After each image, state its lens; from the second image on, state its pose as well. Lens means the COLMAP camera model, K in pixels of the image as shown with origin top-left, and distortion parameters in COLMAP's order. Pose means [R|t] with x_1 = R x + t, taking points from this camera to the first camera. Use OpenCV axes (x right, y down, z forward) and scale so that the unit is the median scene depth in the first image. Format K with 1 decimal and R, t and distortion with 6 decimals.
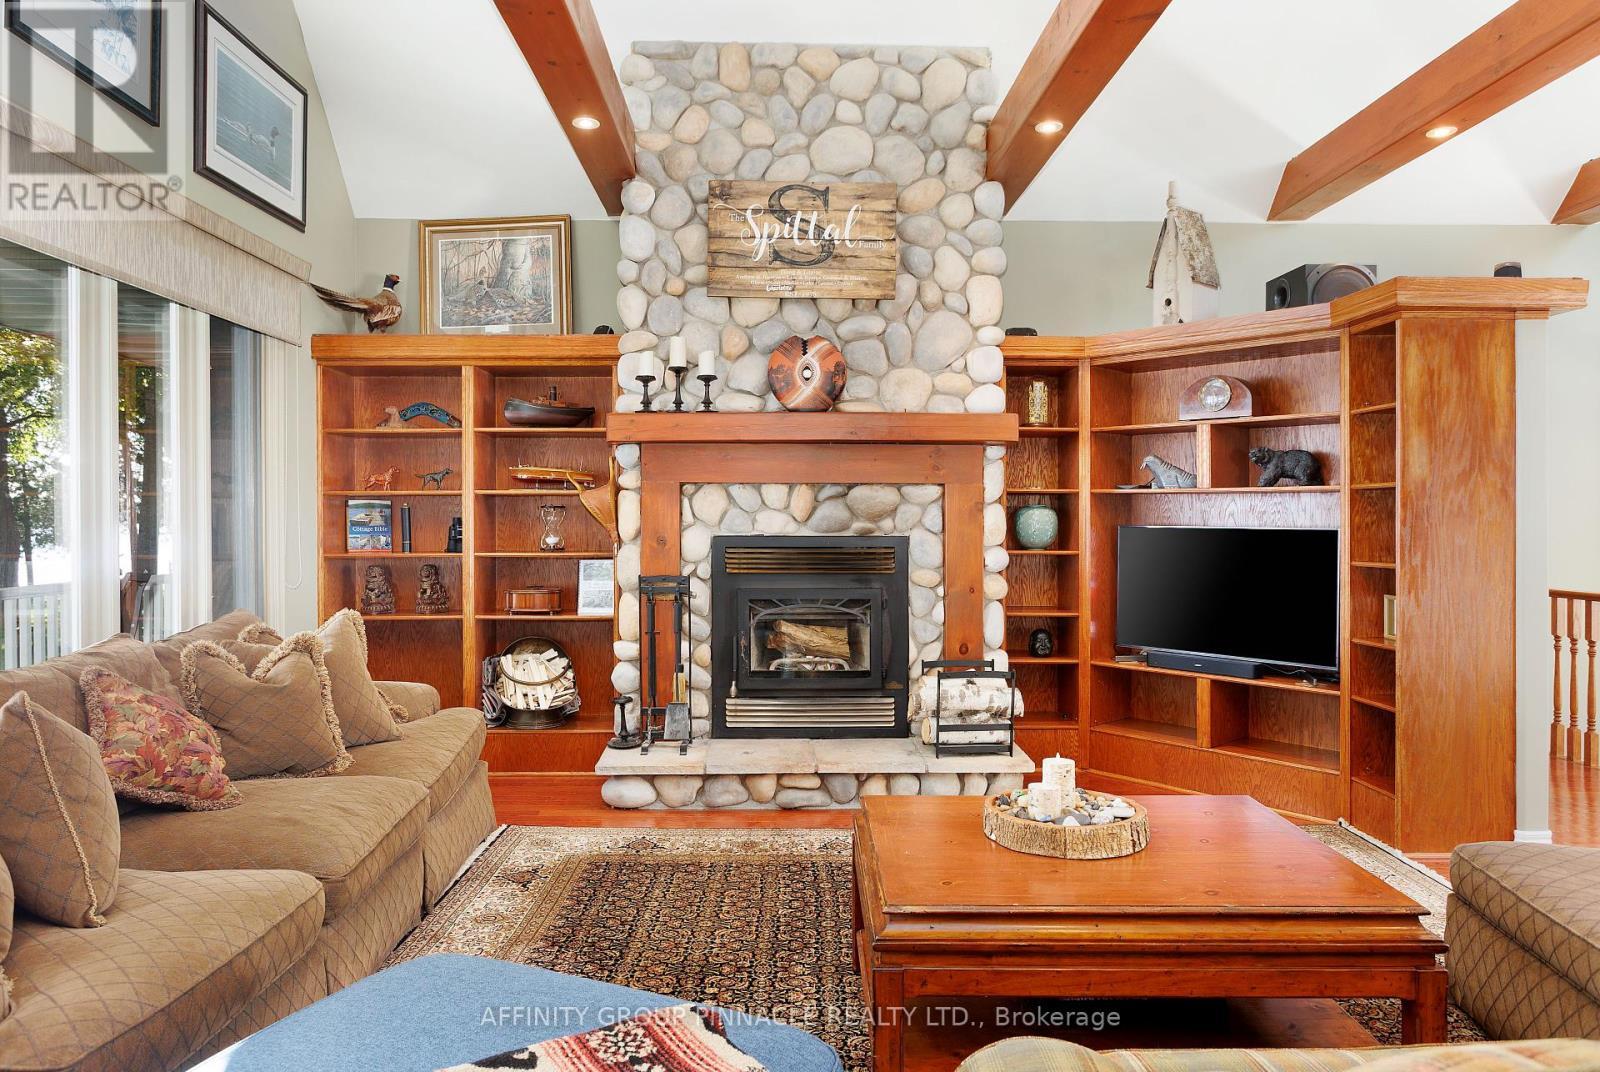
lens RADIAL K [[1016.6, 0, 800.2], [0, 1016.6, 515.5], [0, 0, 1]] dist [-0.005904, 0.000618]
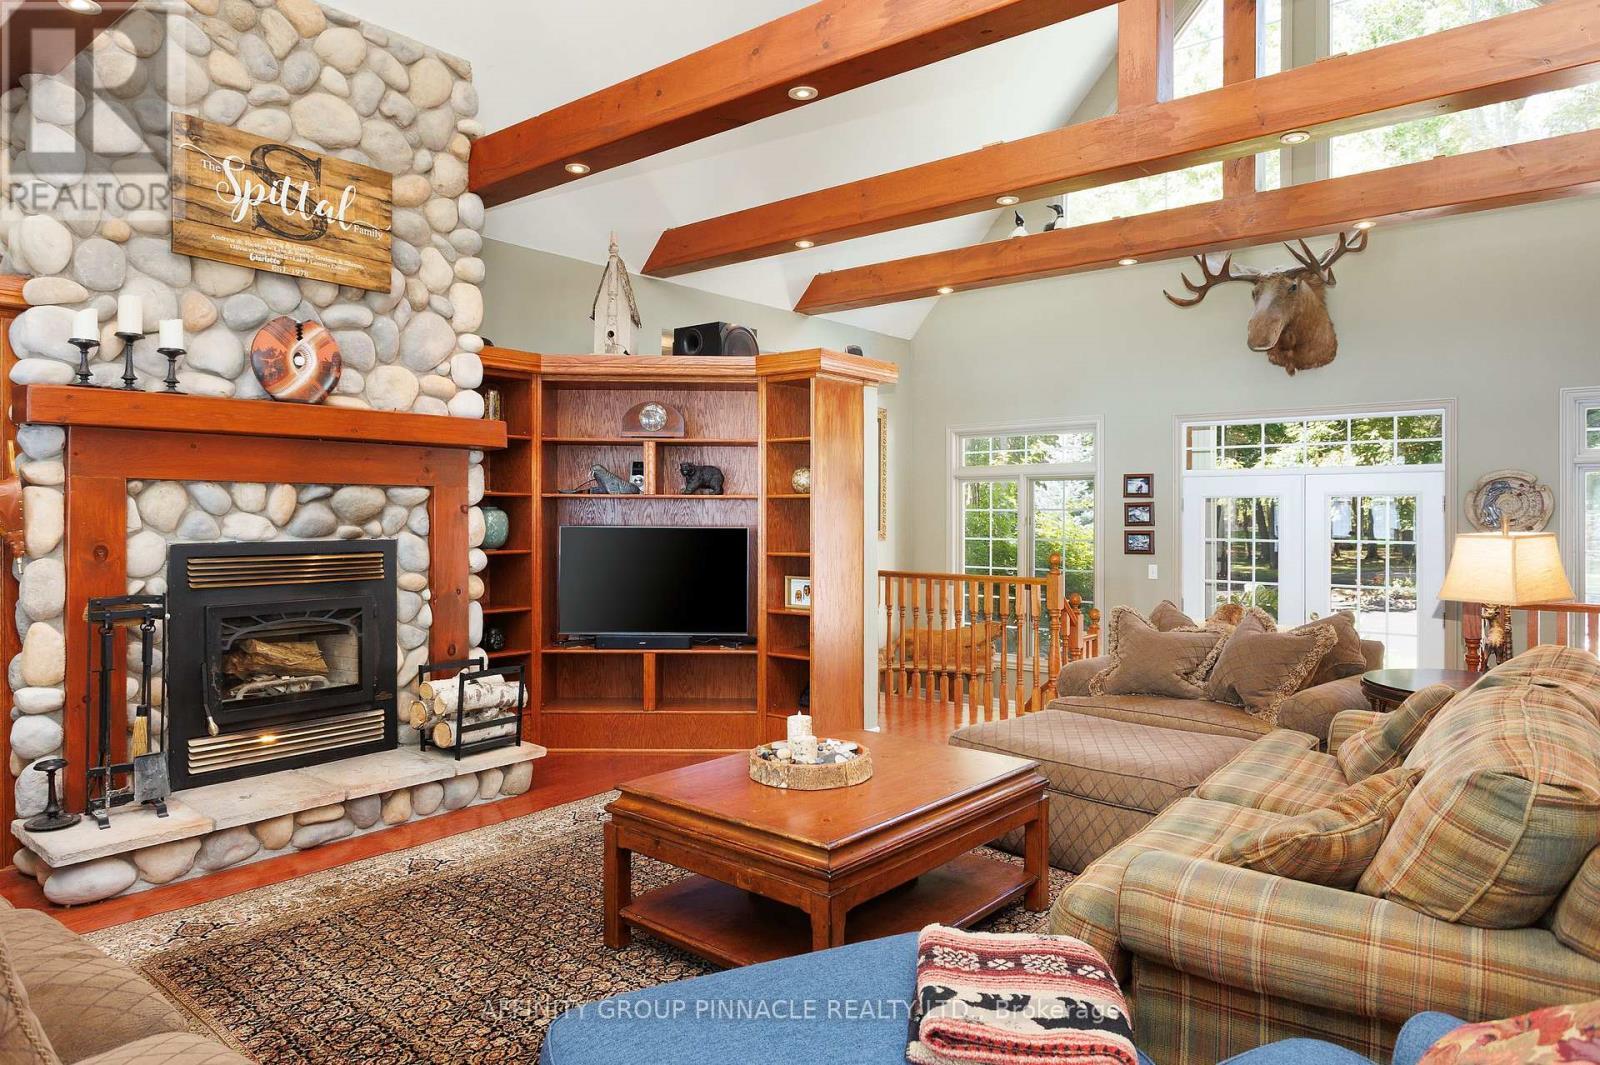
lens RADIAL K [[957.5, 0, 836.9], [0, 957.5, 502.1], [0, 0, 1]] dist [0.001227, 0.001691]
pose [[0.660236, 0.008403, 0.751011, -0.309565], [-0.003643, 0.999961, -0.007986, -0.009804], [-0.751049, 0.002537, 0.660241, 0.085675]]
